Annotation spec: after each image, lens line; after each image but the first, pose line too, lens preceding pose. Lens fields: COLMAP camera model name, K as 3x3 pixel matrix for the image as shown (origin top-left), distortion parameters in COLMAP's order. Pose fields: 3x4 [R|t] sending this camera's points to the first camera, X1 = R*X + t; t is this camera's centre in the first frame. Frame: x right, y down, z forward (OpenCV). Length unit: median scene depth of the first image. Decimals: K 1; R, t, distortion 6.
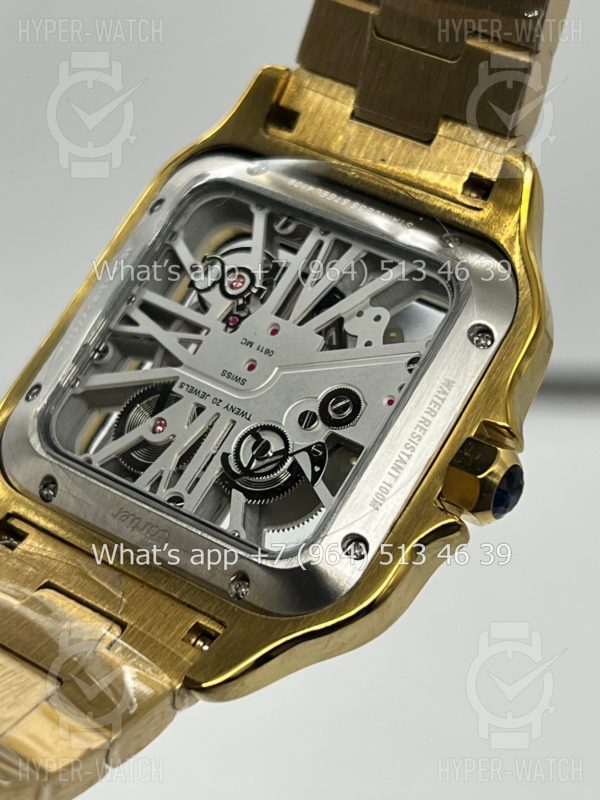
lens RADIAL K [[1795.5, 0, 300.0], [0, 1795.5, 400.0], [0, 0, 1]] dist [0.129647, 0.030489]
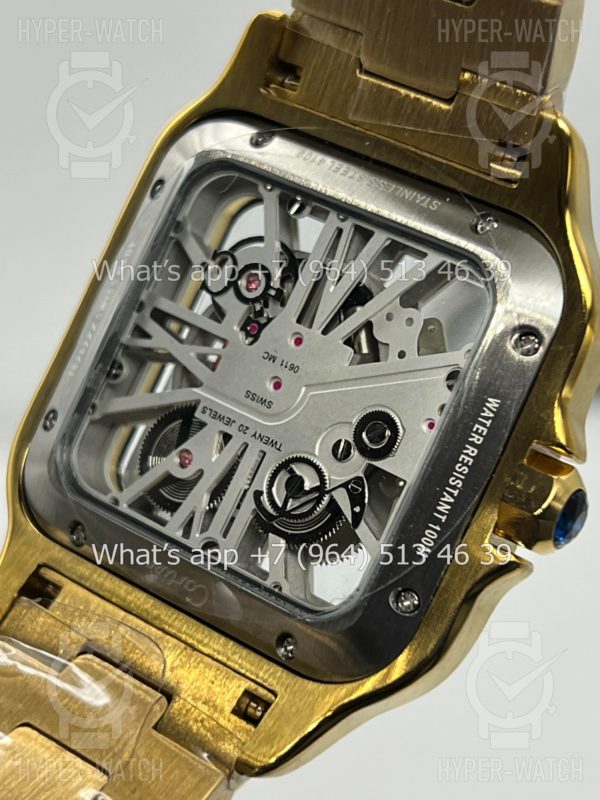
lens RADIAL K [[1795.5, 0, 300.0], [0, 1795.5, 400.0], [0, 0, 1]] dist [0.129647, 0.030489]
pose [[0.989238, -0.102985, -0.103935, 0.076864], [0.123246, 0.969348, 0.212544, -0.200553], [0.078860, -0.223066, 0.971608, 0.126905]]
